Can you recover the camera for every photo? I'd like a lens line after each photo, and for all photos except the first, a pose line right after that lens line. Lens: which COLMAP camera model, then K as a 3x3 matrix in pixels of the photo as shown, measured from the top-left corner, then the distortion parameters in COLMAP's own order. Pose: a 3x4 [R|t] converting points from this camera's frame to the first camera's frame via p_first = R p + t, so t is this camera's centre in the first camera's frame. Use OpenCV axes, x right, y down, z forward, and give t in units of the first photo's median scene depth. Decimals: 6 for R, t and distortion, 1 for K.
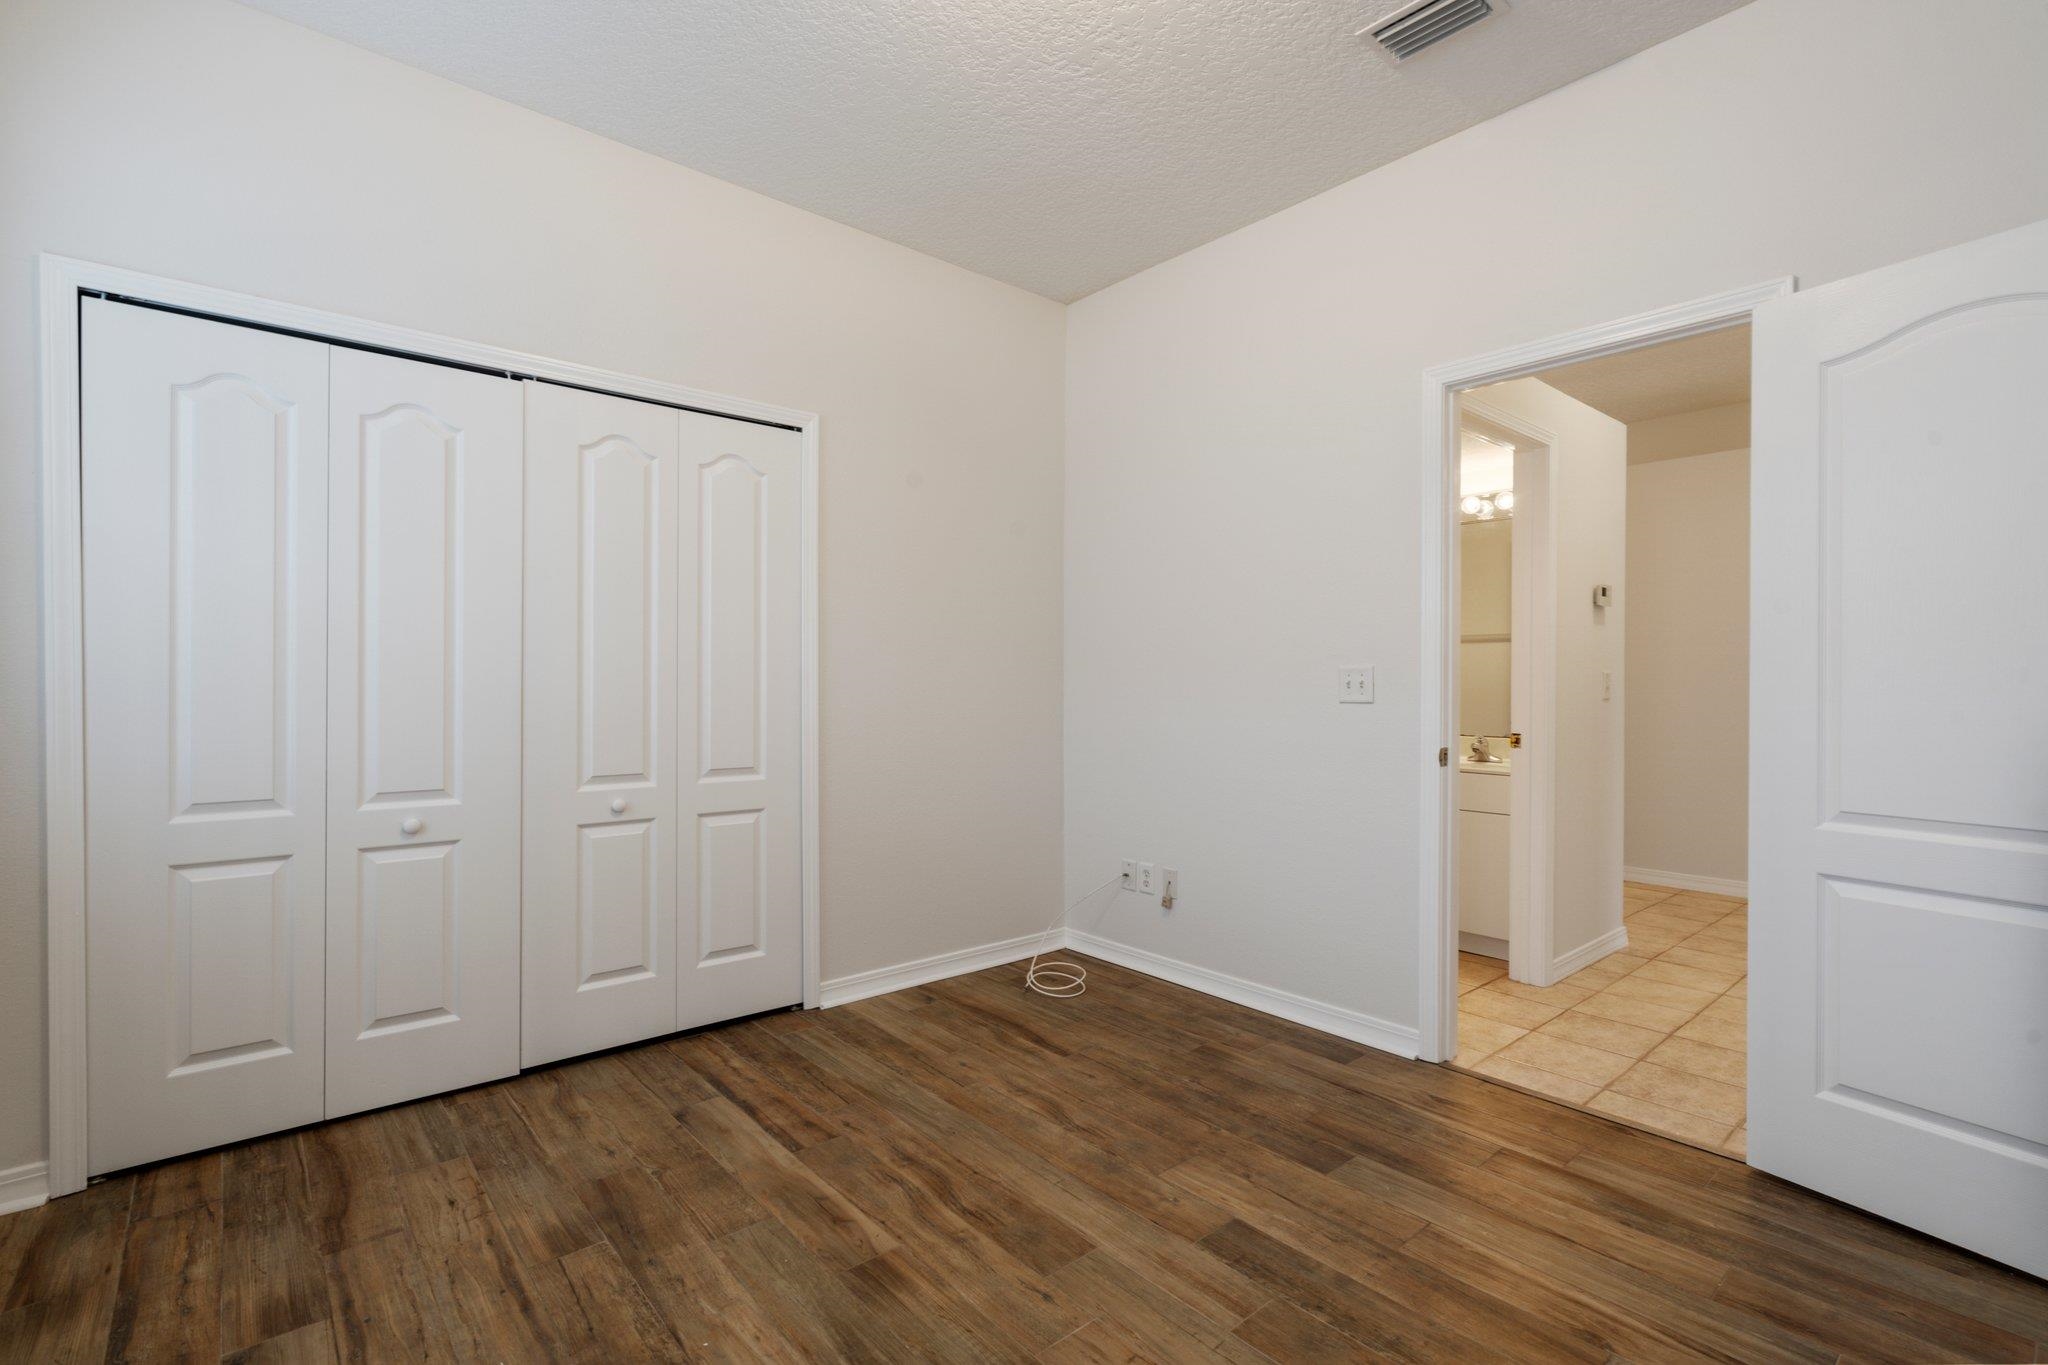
lens RADIAL K [[940.5, 0, 1012.8], [0, 940.5, 684.1], [0, 0, 1]] dist [-0.002355, 0.001367]
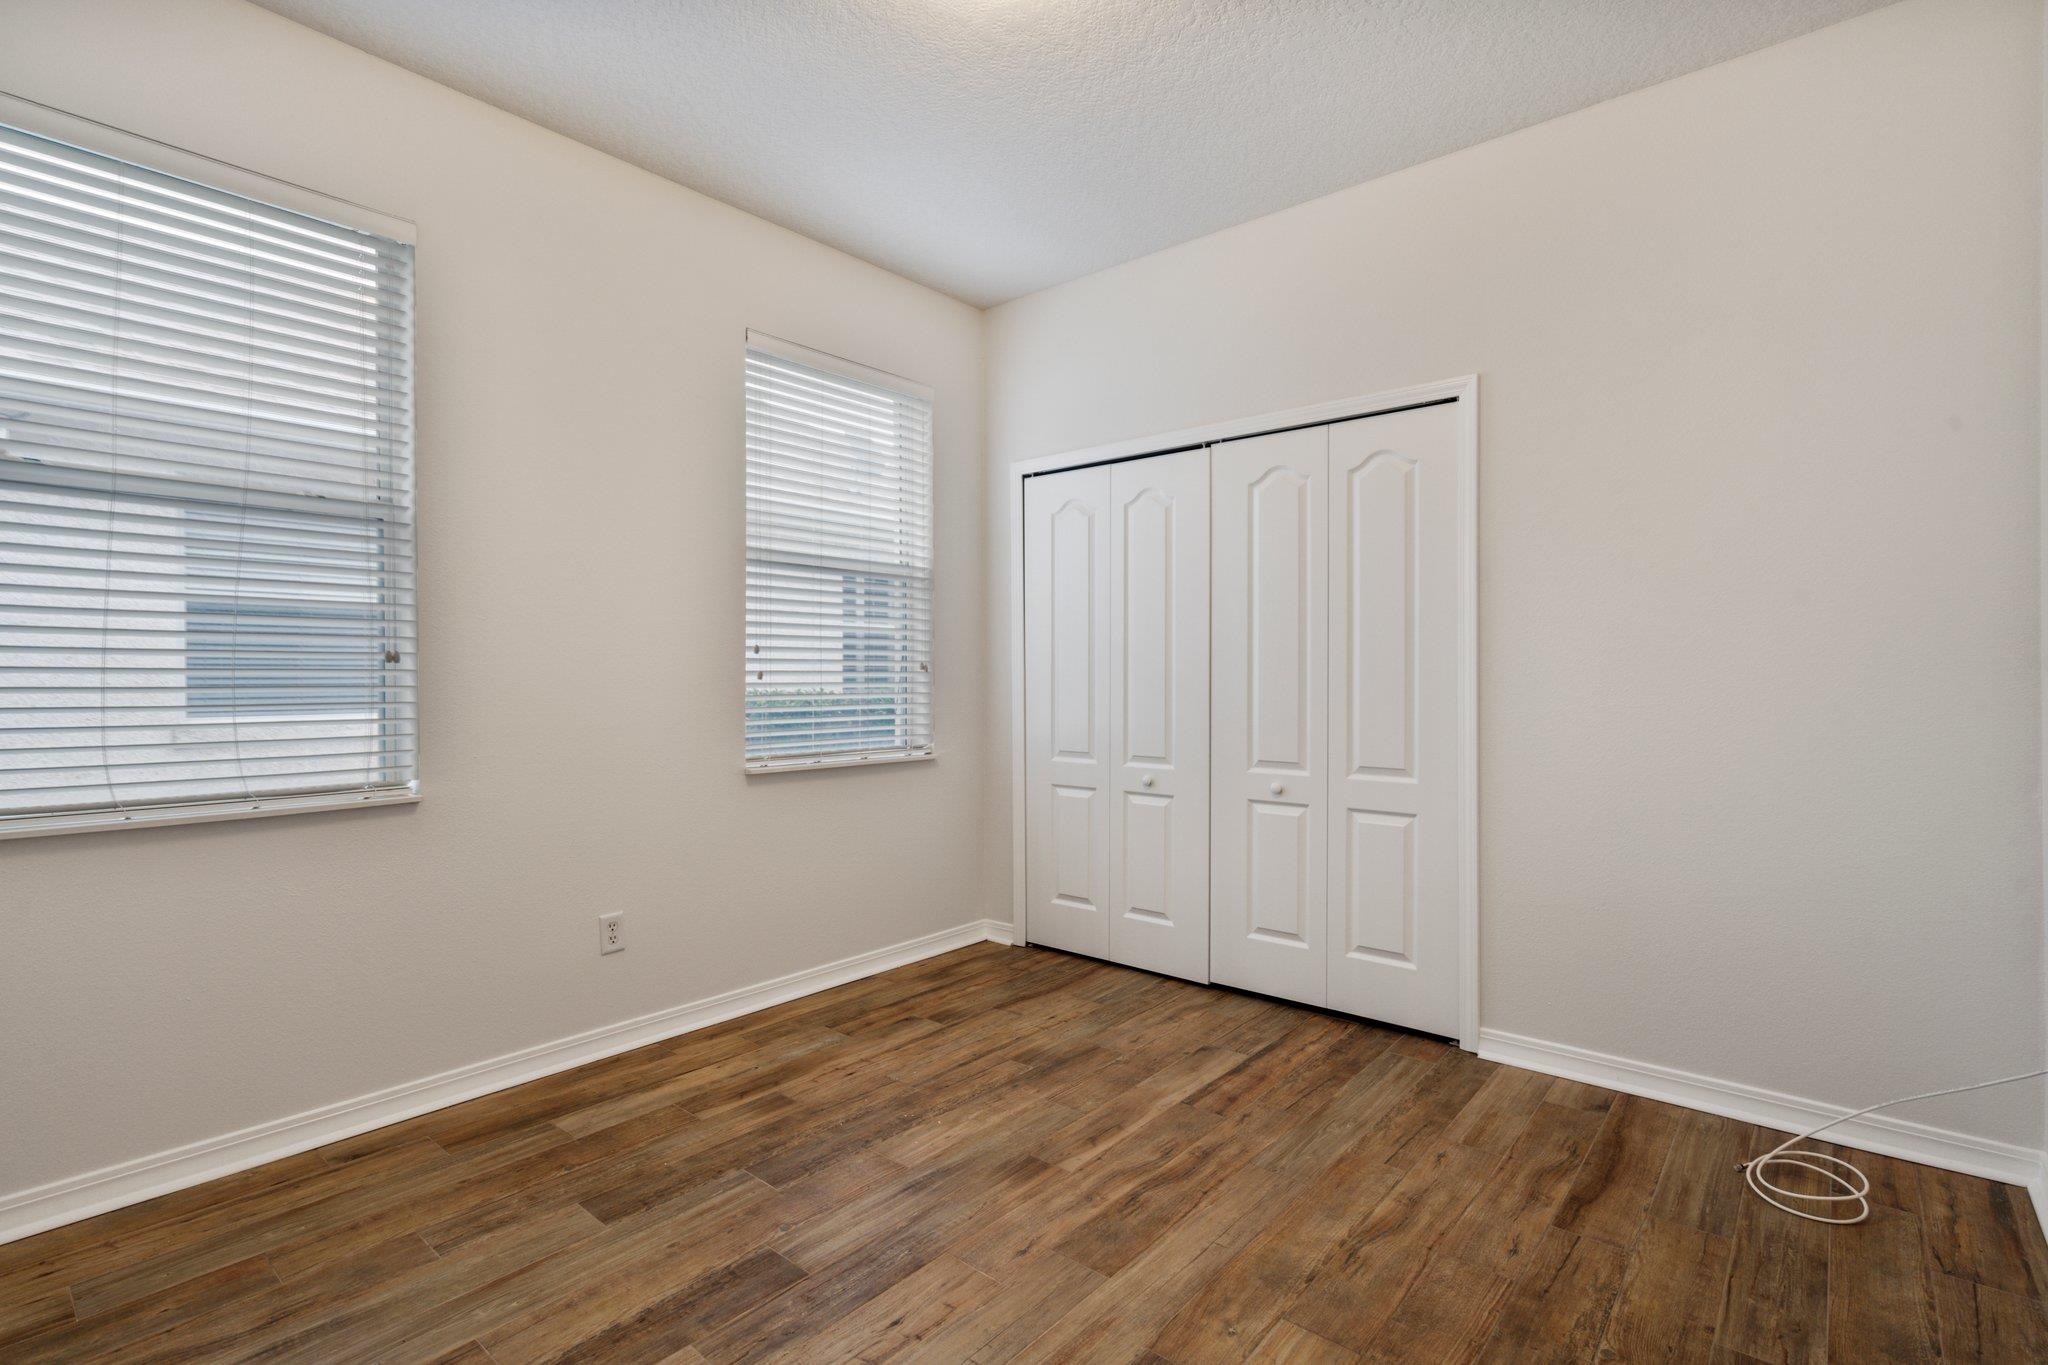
lens RADIAL K [[940.5, 0, 1014.0], [0, 940.5, 681.2], [0, 0, 1]] dist [-0.002355, 0.001367]
pose [[0.162983, -0.001496, -0.986628, 0.759034], [-0.003386, 0.999992, -0.002076, 0.002167], [0.986623, 0.003679, 0.162977, 0.565644]]
